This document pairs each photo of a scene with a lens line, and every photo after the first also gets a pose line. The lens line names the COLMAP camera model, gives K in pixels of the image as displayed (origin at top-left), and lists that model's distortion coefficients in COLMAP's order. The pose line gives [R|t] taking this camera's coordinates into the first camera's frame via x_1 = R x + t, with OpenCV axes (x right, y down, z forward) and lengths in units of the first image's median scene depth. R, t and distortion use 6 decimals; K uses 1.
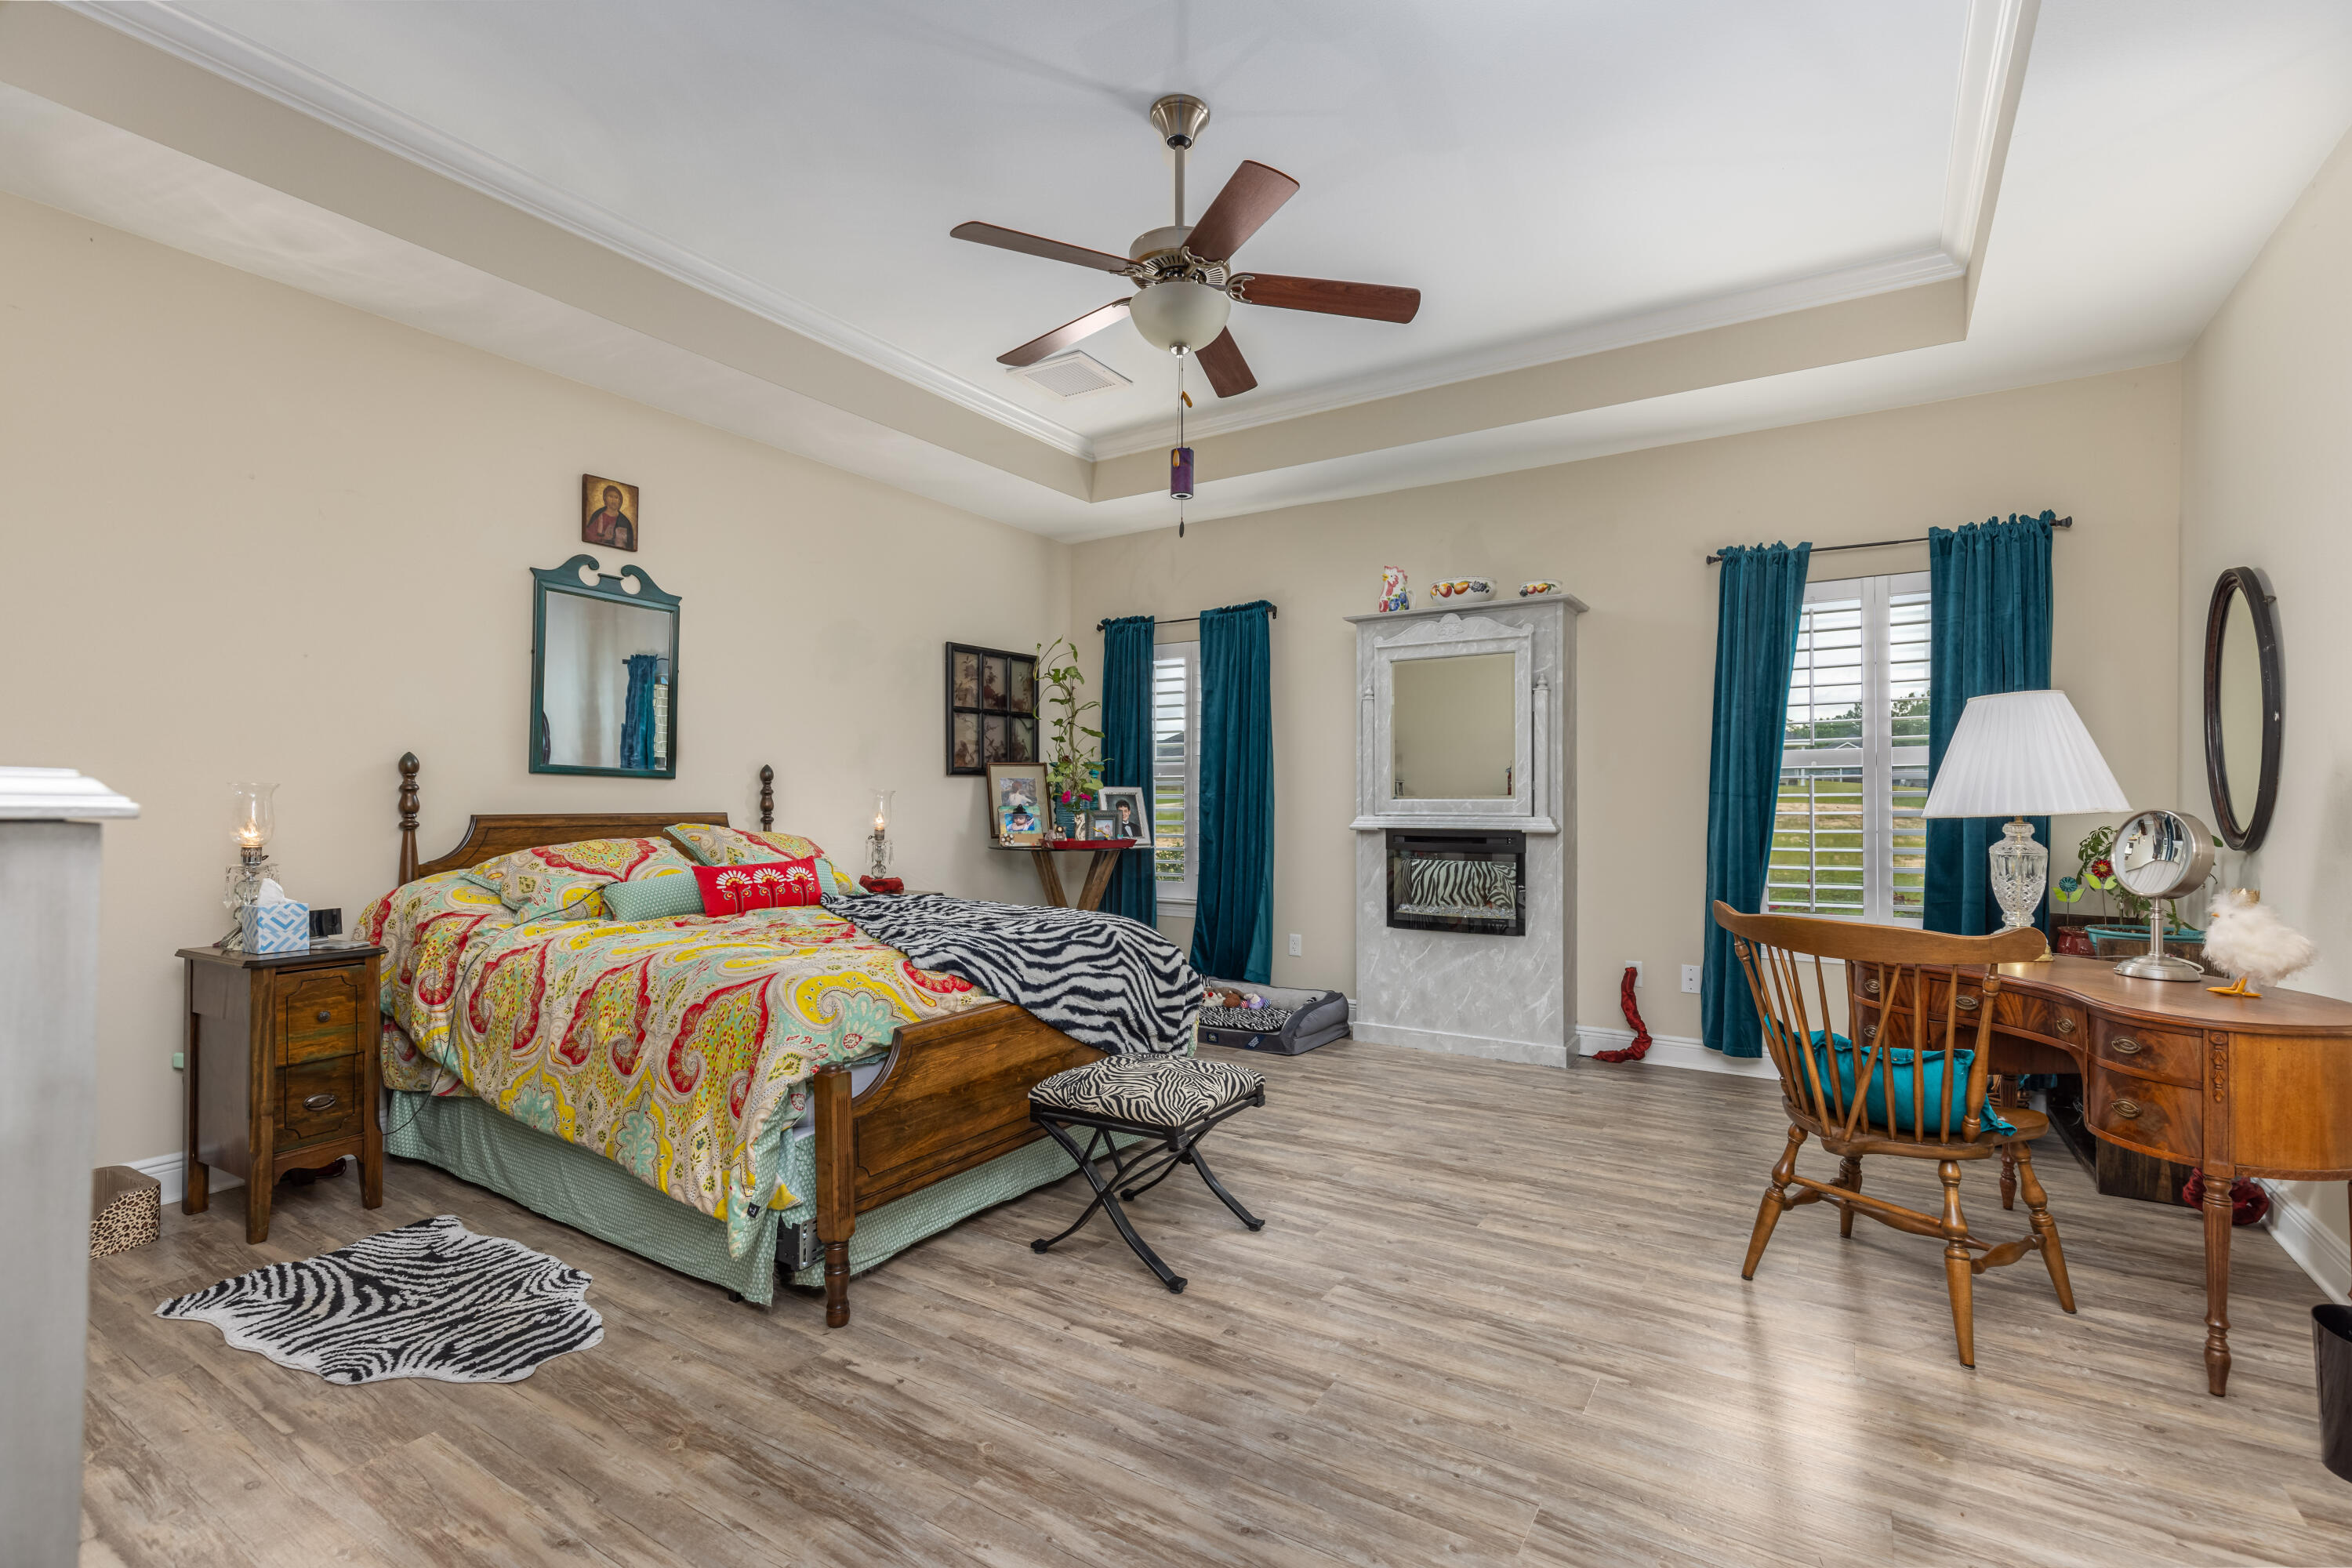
lens RADIAL K [[1054.7, 0, 1185.7], [0, 1054.7, 788.5], [0, 0, 1]] dist [0.014837, -0.000479]
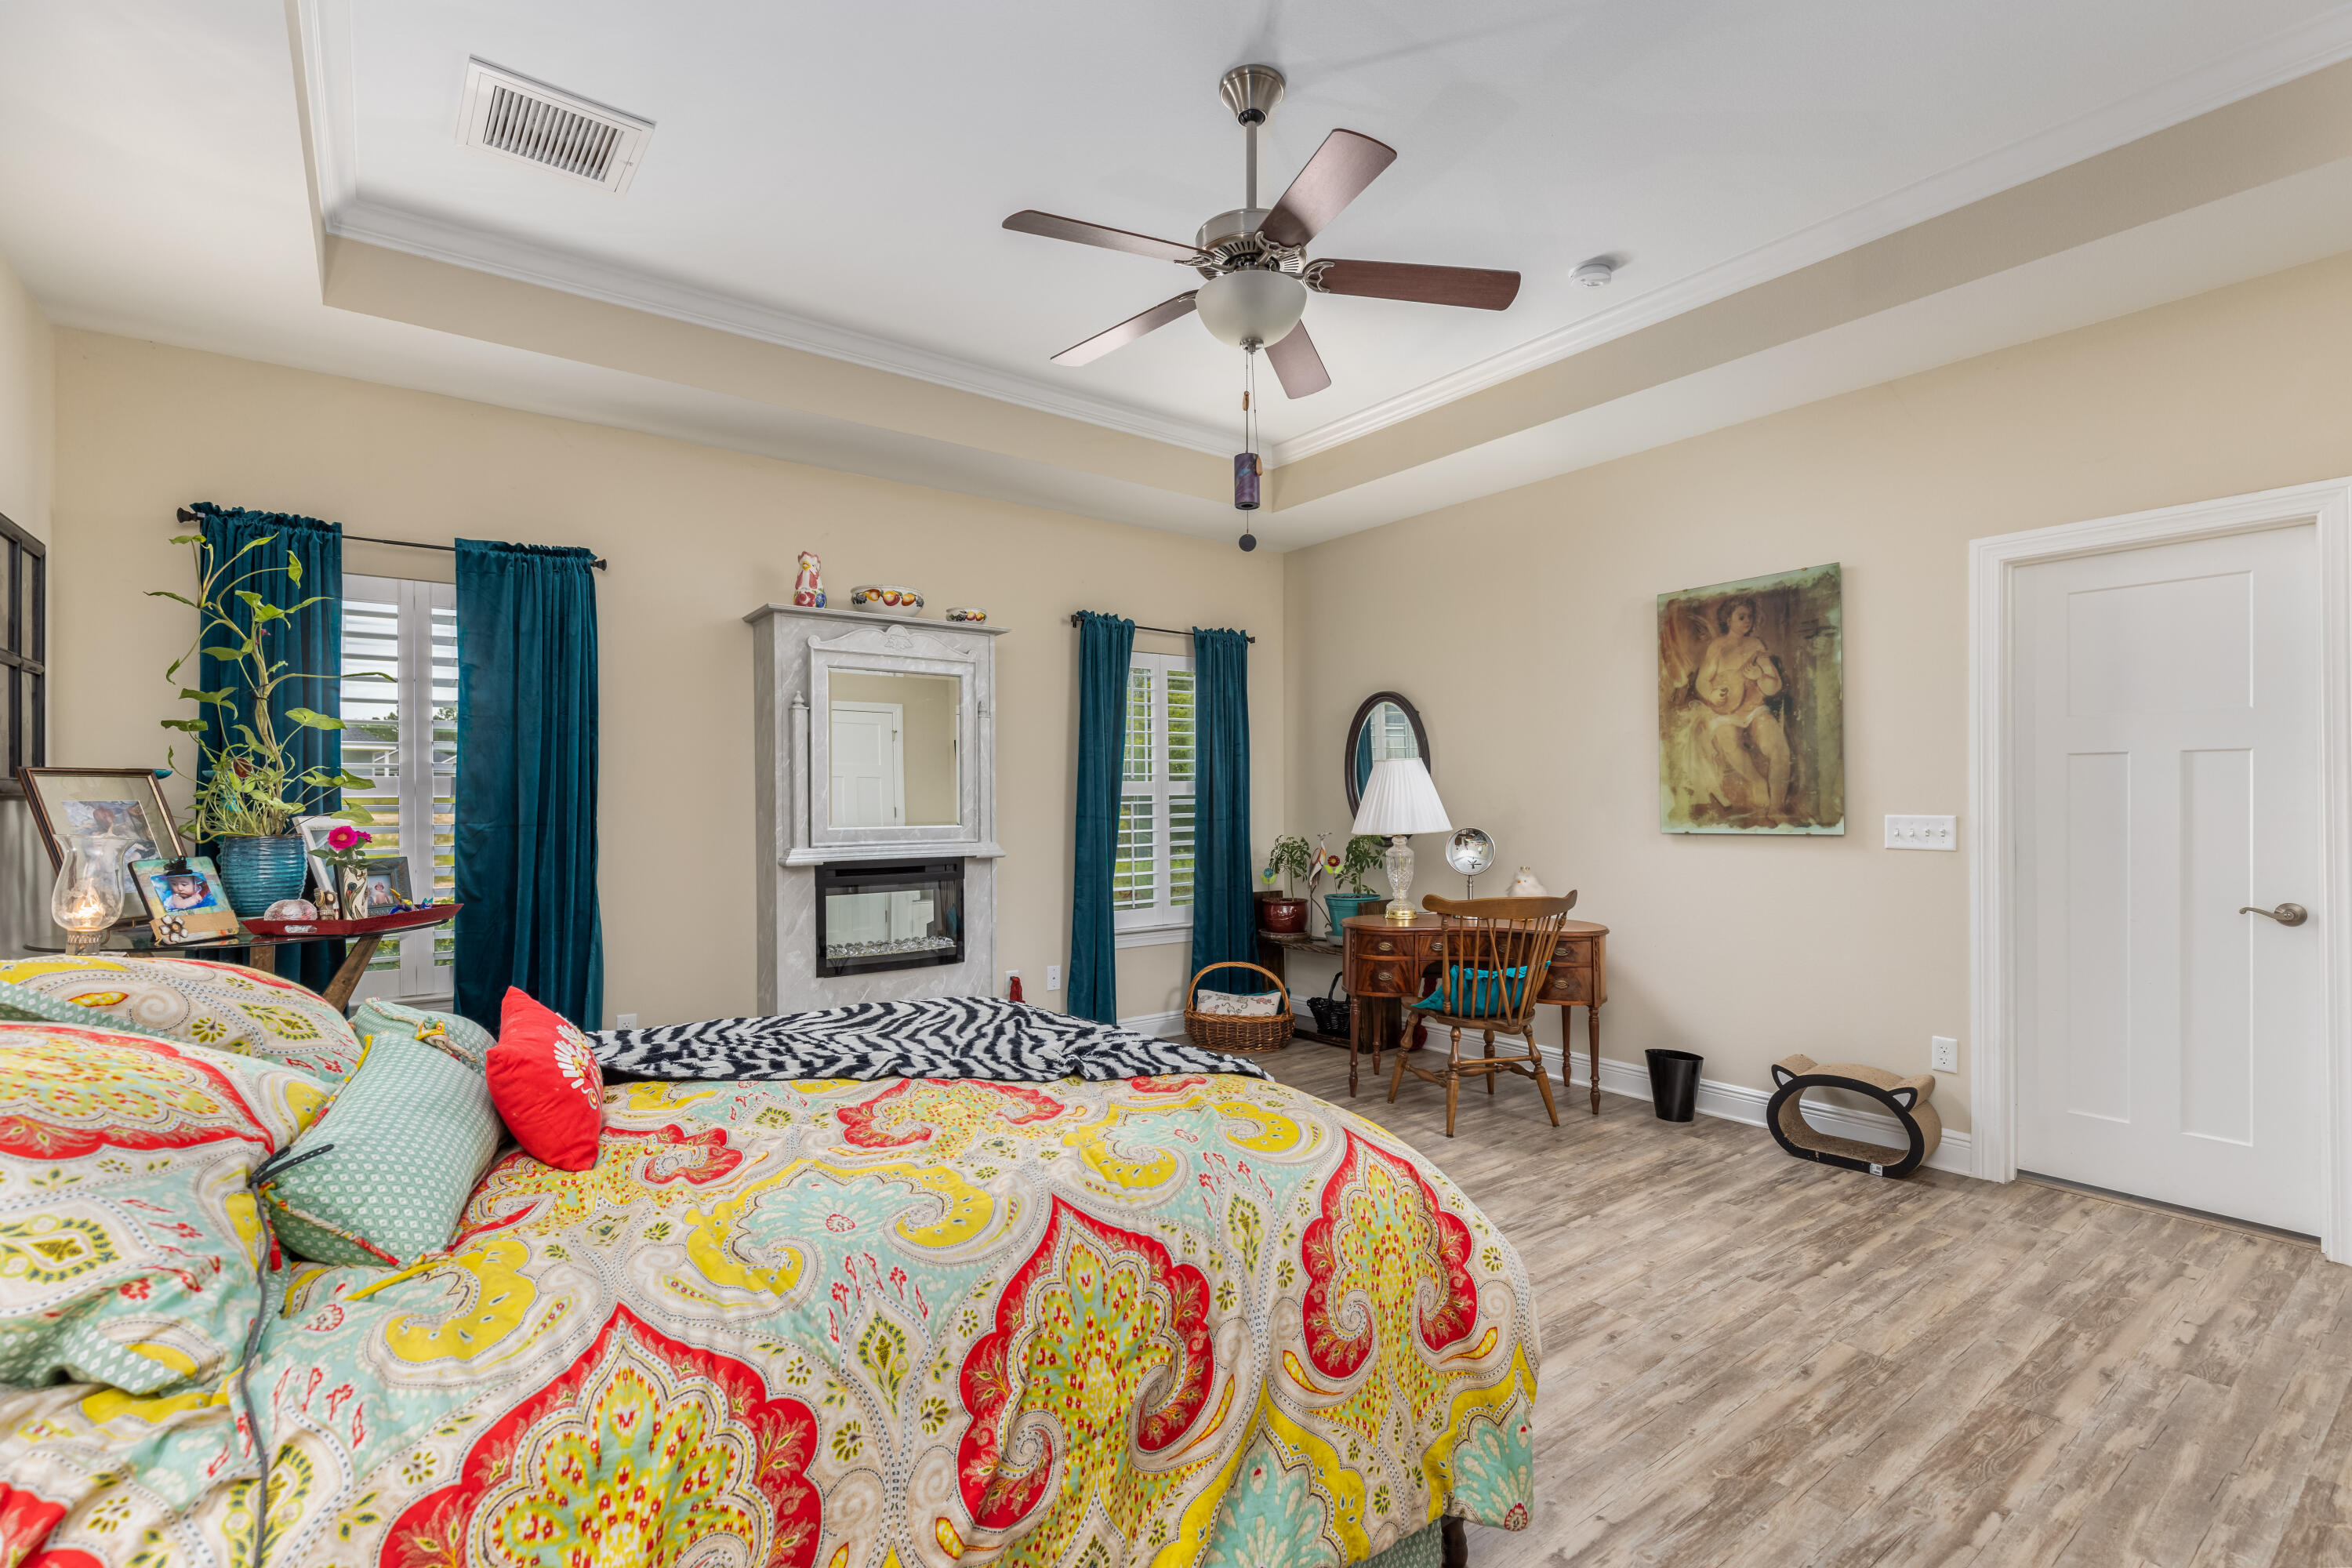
lens RADIAL K [[1060.6, 0, 1180.1], [0, 1060.6, 802.4], [0, 0, 1]] dist [0.019012, -0.007516]
pose [[0.351411, -0.001798, 0.936219, -0.731471], [-0.000952, 0.999997, 0.002278, -0.018239], [-0.936221, -0.001691, 0.351409, 0.614464]]
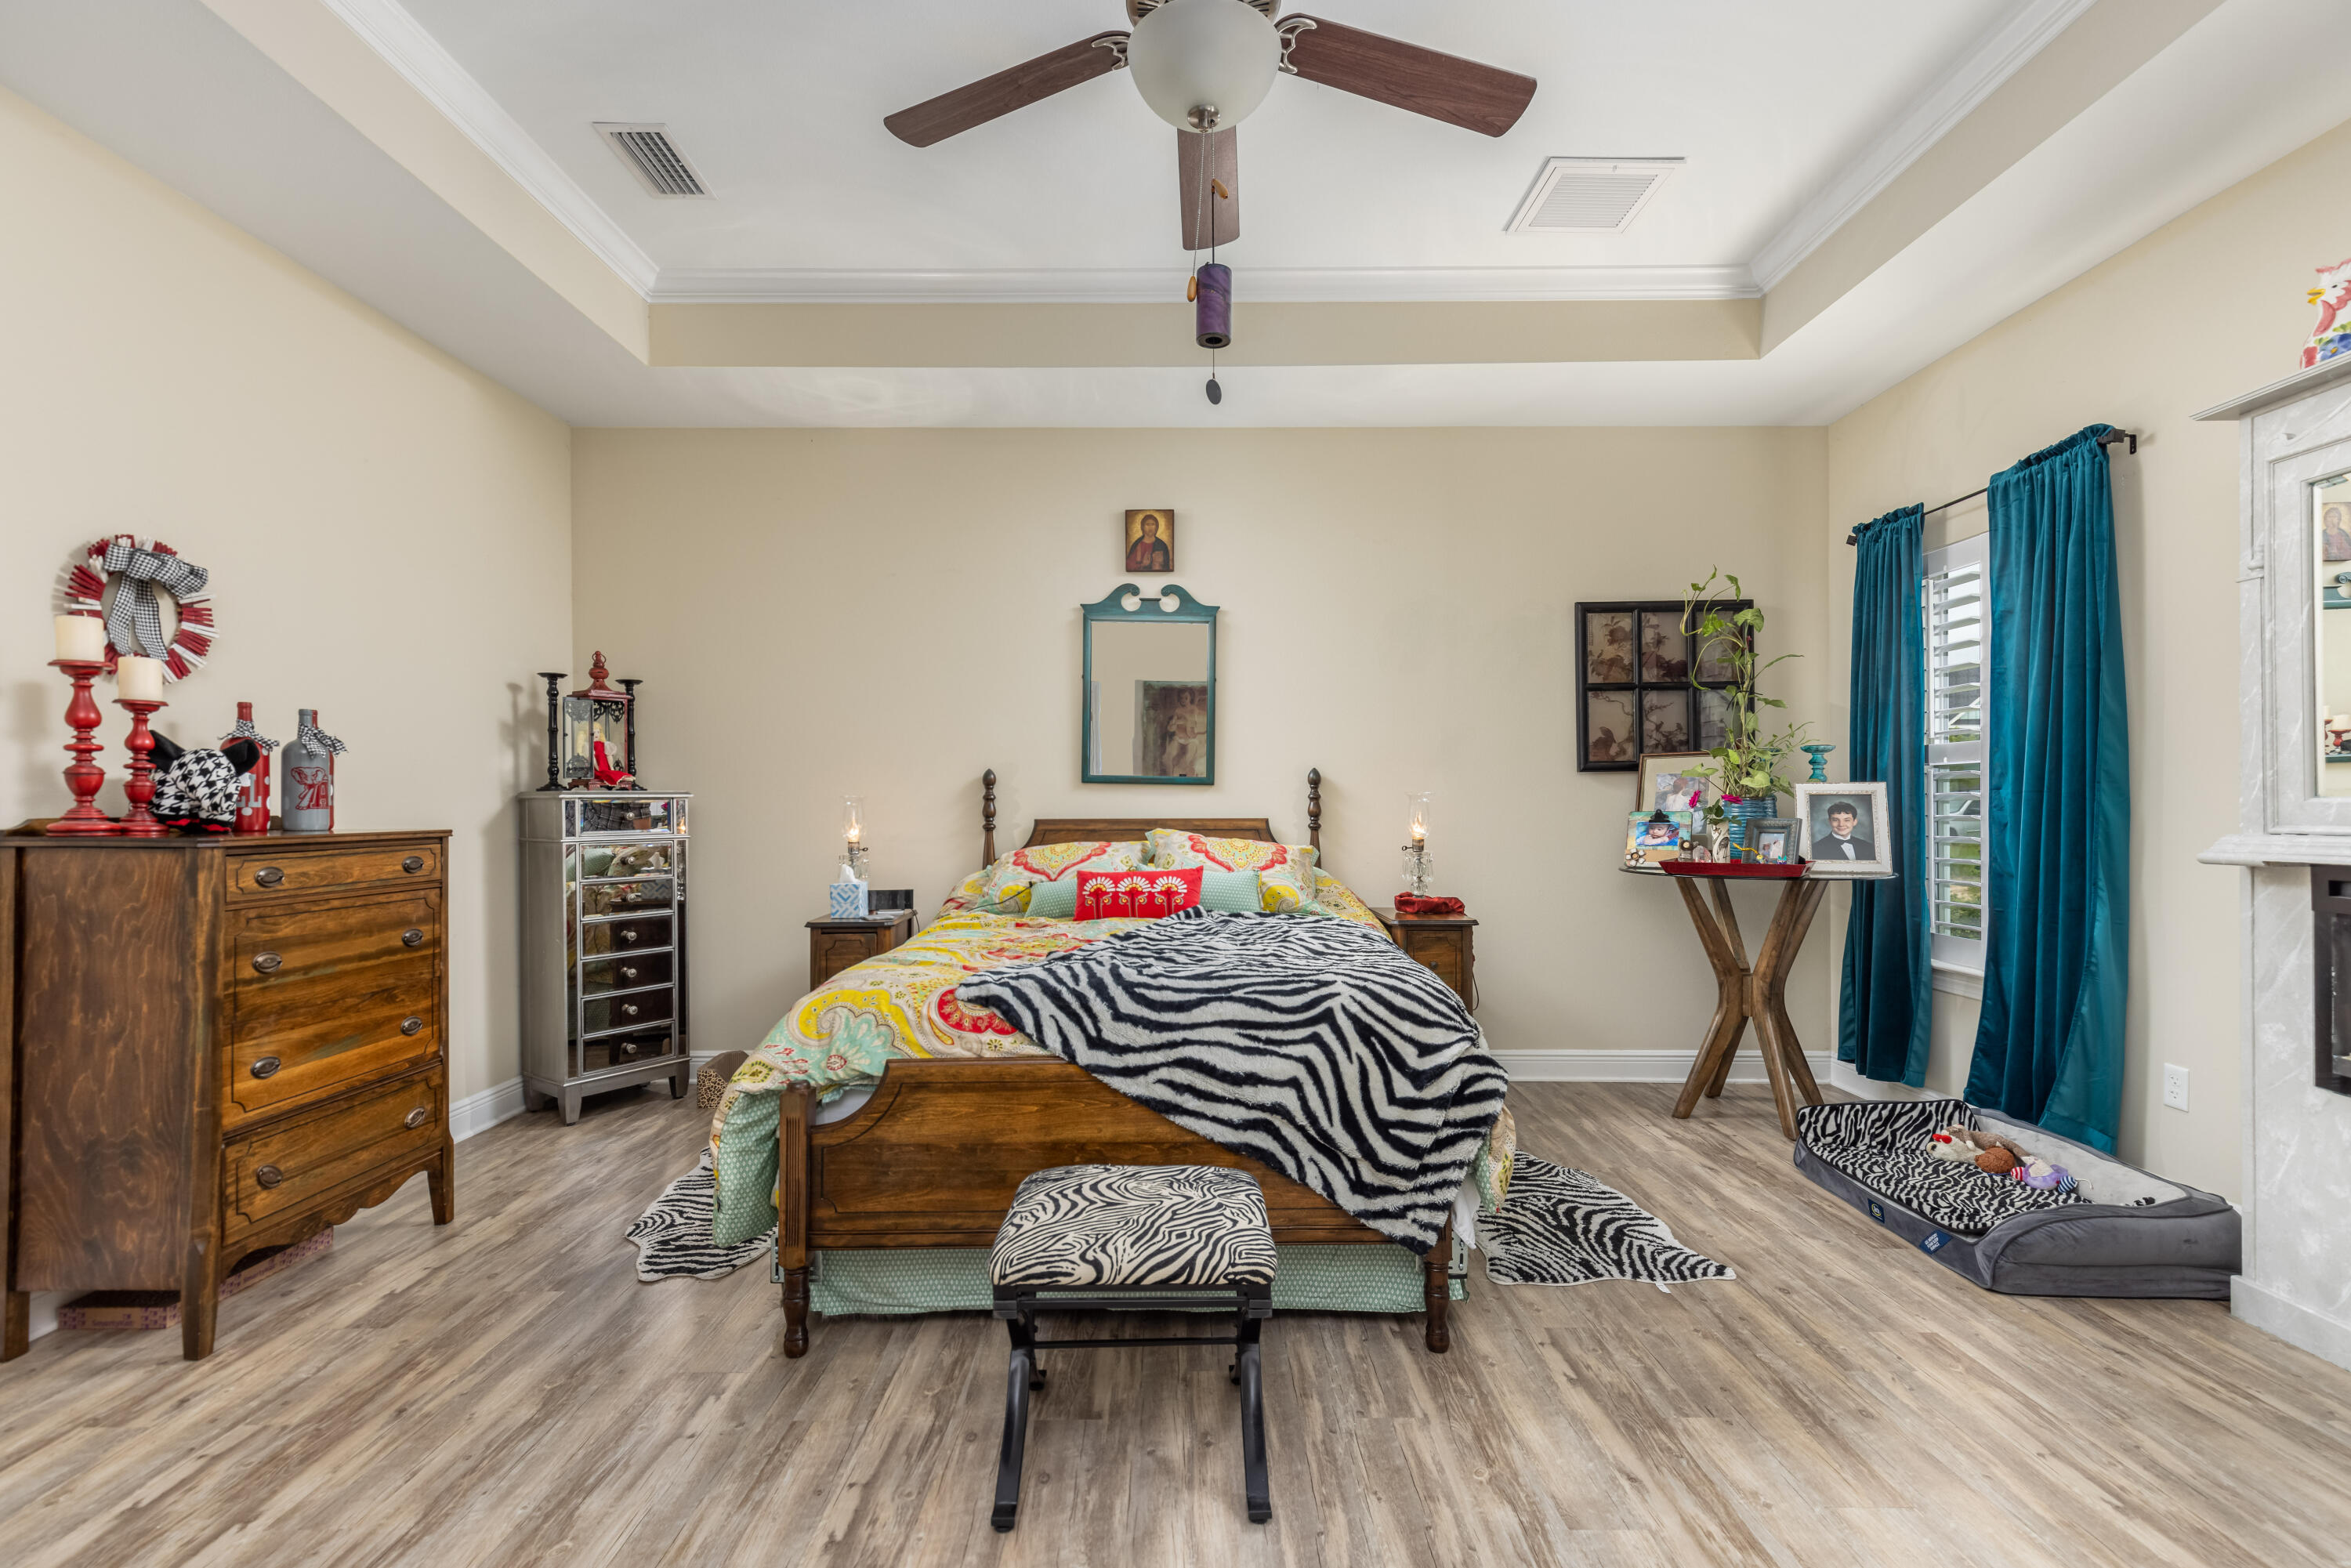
lens RADIAL K [[1060.1, 0, 1179.6], [0, 1060.1, 802.4], [0, 0, 1]] dist [0.019012, -0.007516]
pose [[0.540727, -0.006679, -0.841172, 0.446653], [0.014564, 0.999893, 0.001424, 0.006822], [0.841072, -0.013021, 0.540766, 0.515150]]
